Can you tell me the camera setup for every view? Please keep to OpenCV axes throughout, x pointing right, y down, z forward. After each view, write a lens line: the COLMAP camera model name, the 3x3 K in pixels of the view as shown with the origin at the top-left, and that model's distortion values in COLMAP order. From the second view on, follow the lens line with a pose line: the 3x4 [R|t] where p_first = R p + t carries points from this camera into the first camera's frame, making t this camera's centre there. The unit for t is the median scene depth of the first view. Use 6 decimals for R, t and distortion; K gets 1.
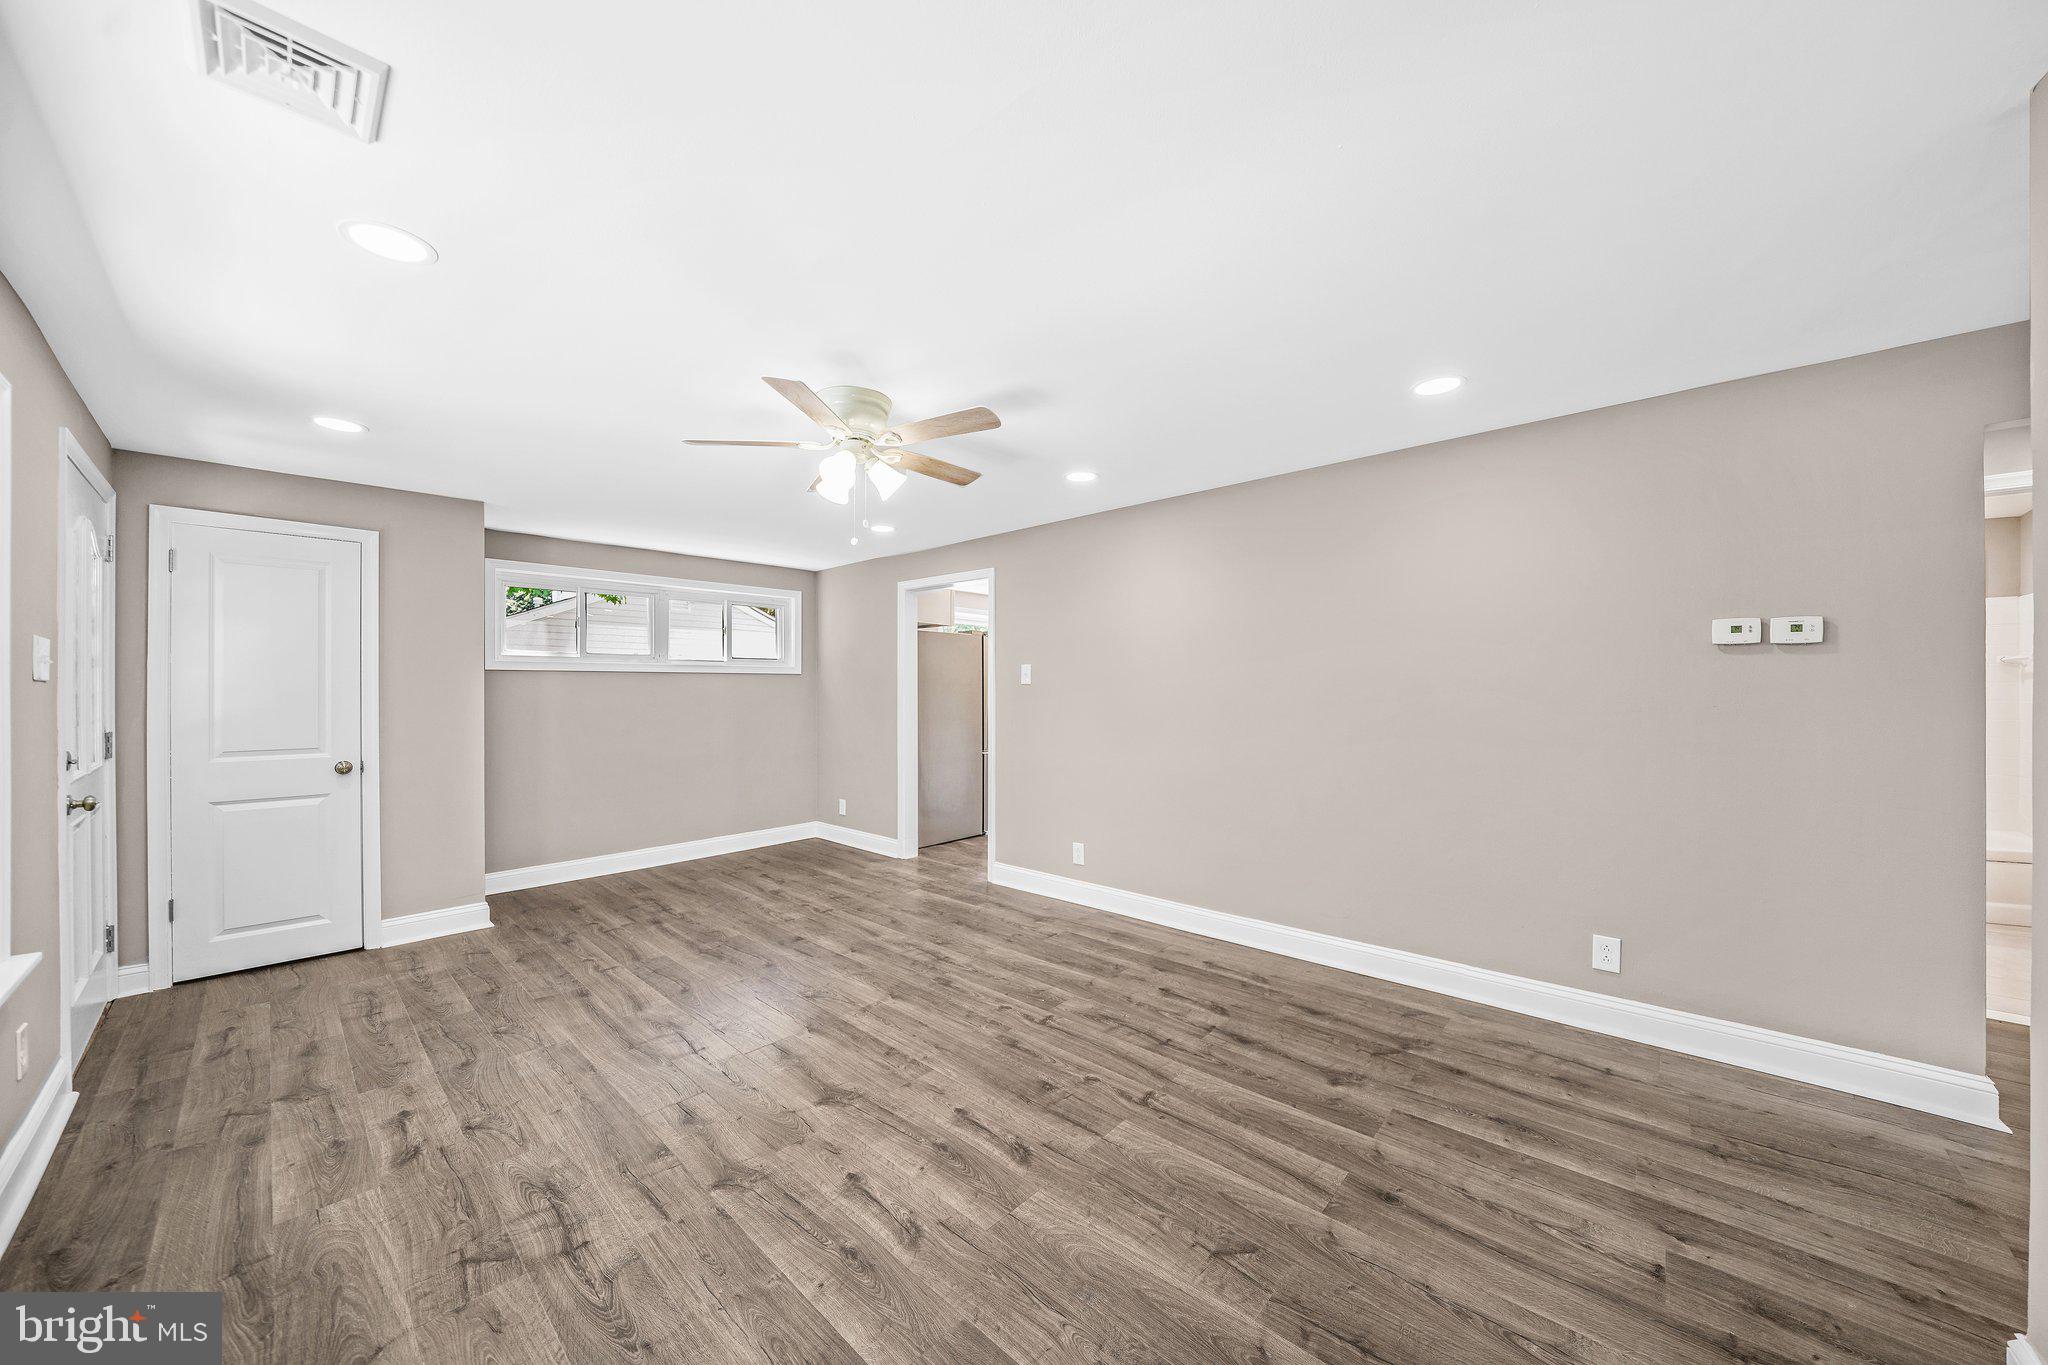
lens RADIAL K [[712.0, 0, 1022.7], [0, 712.0, 688.3], [0, 0, 1]] dist [-0.021971, 0.002176]
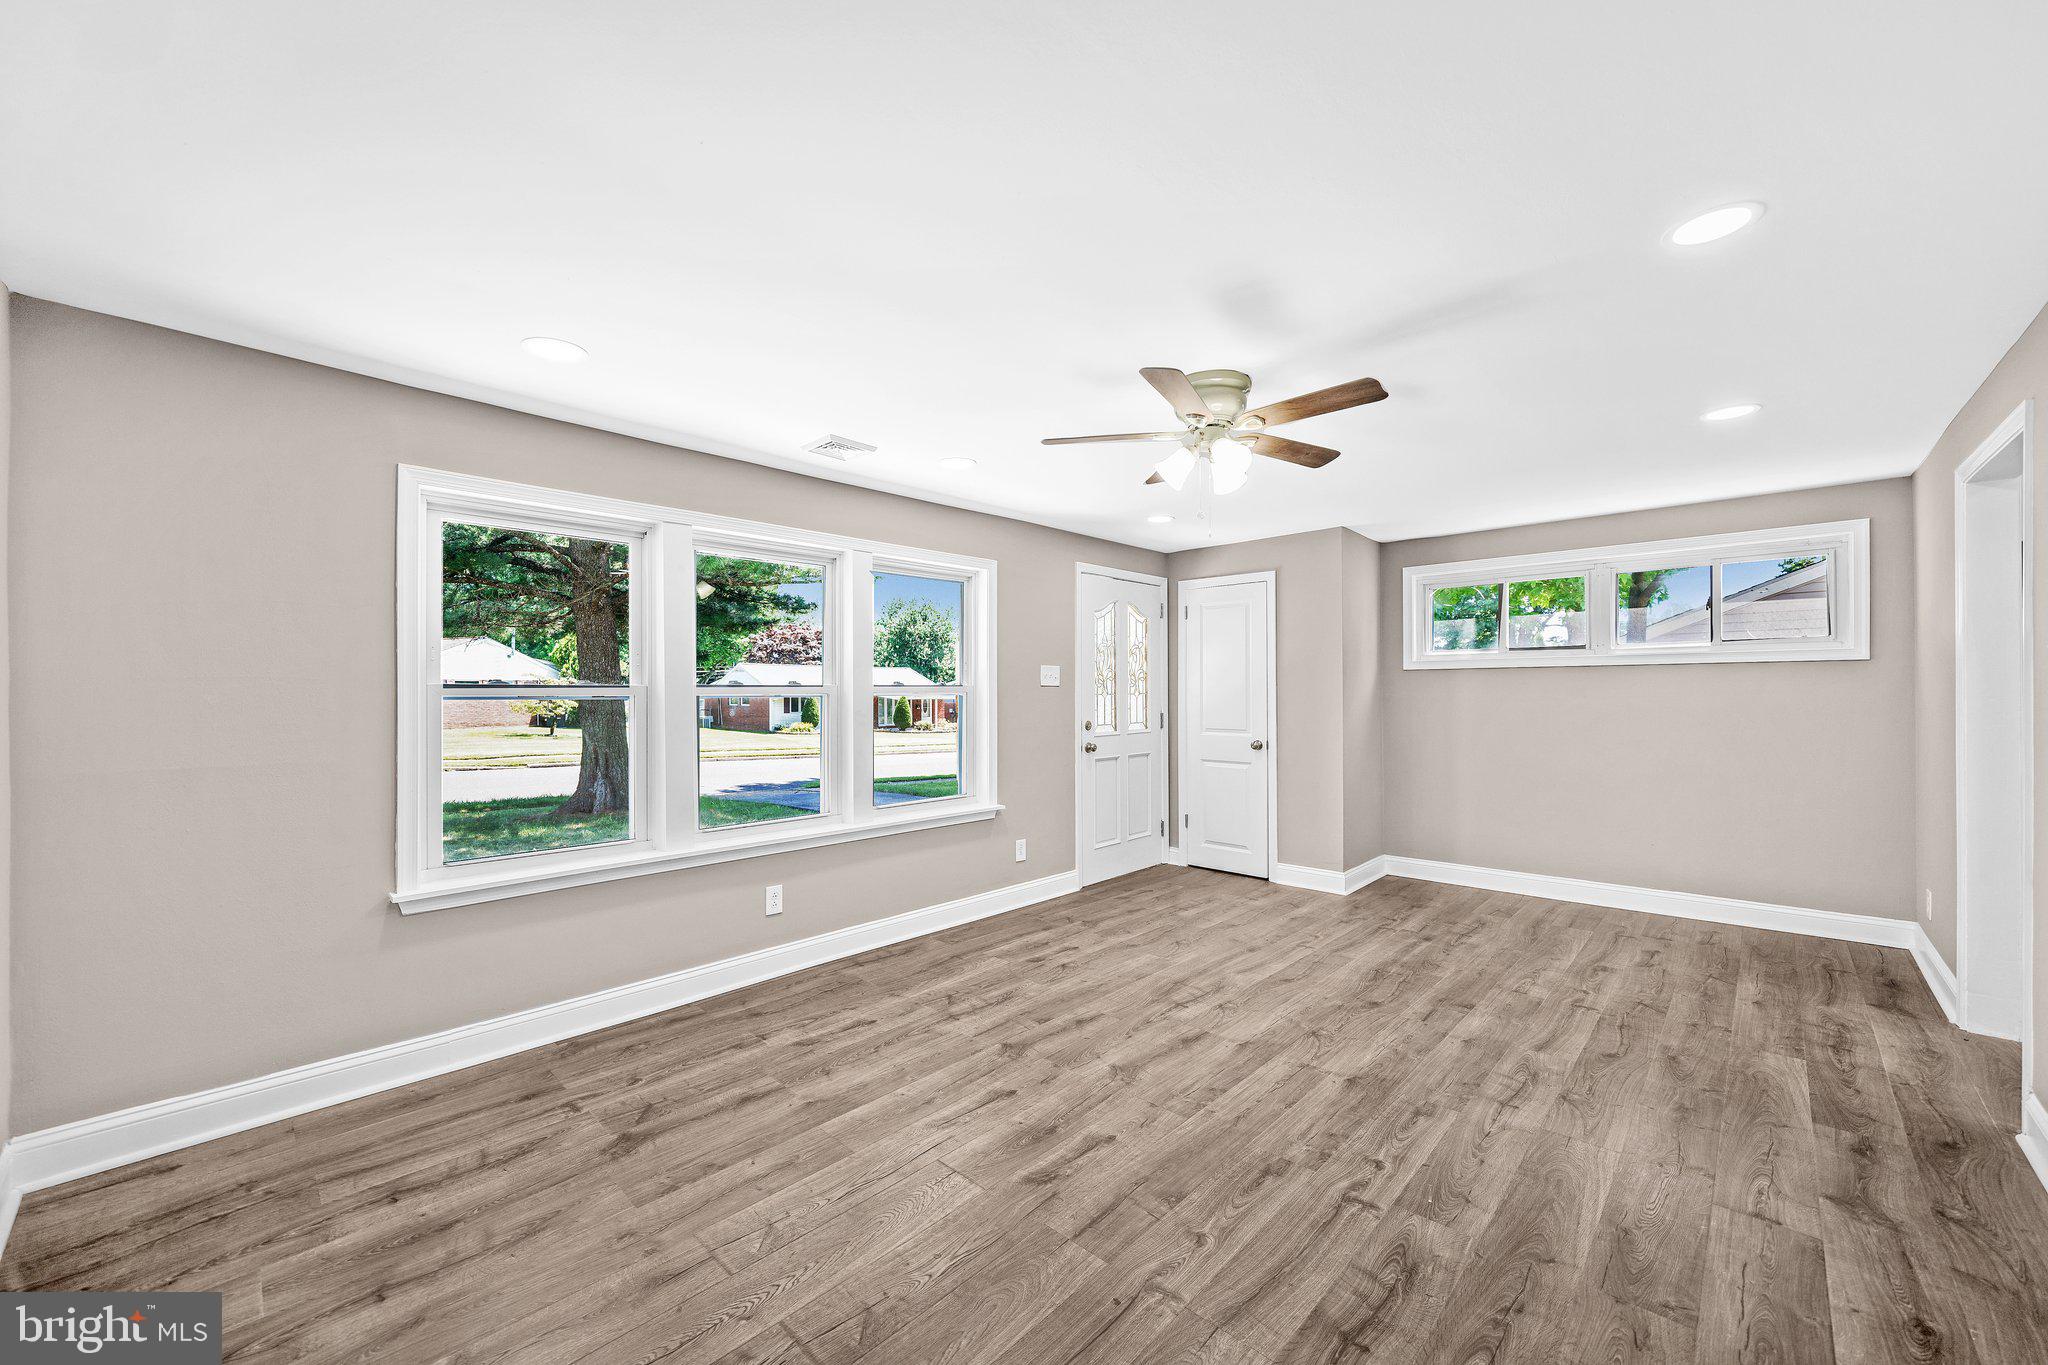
lens RADIAL K [[782.3, 0, 1027.4], [0, 782.3, 687.5], [0, 0, 1]] dist [-0.006987, 0.000167]
pose [[-0.015471, -0.002020, -0.999878, 0.781595], [0.006841, 0.999974, -0.002126, -0.001013], [0.999857, -0.006873, -0.015457, 0.744965]]
